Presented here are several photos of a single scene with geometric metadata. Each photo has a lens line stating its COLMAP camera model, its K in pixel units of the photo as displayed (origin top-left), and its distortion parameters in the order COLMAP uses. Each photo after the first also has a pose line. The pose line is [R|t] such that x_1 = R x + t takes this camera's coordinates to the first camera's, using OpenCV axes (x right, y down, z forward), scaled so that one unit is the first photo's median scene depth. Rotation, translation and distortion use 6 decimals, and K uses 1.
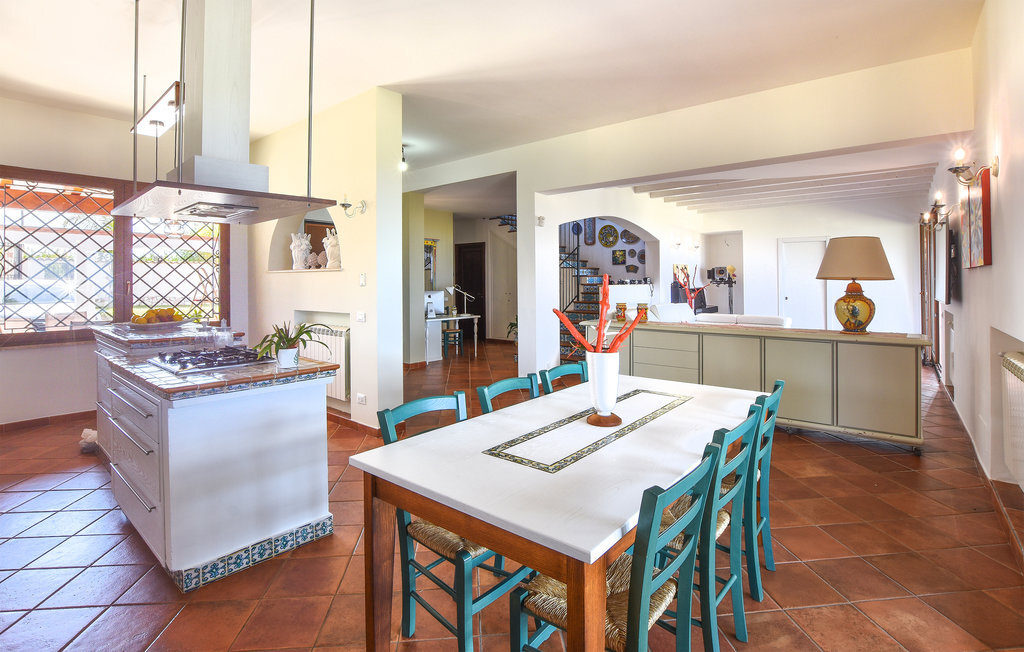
lens RADIAL K [[469.1, 0, 509.7], [0, 469.1, 279.6], [0, 0, 1]] dist [-0.001358, -0.000056]
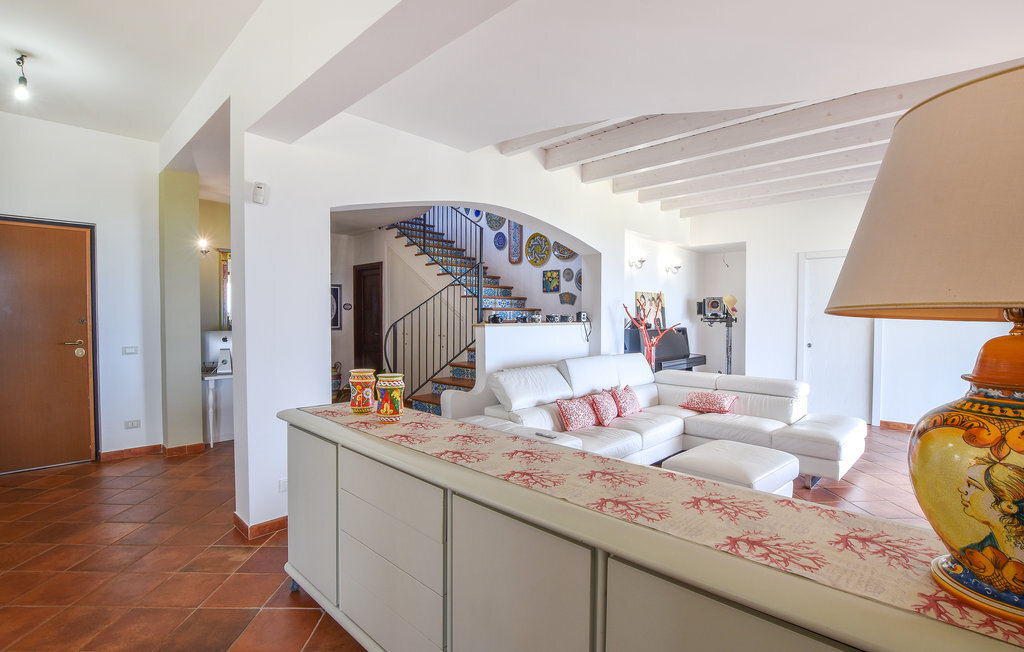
lens RADIAL K [[480.1, 0, 512.0], [0, 480.1, 326.0], [0, 0, 1]] dist [-0.022917, -0.000017]
pose [[0.998512, 0.007211, -0.054060, 0.423669], [-0.005911, 0.999691, 0.024161, -0.000782], [0.054218, -0.023806, 0.998245, 0.629236]]
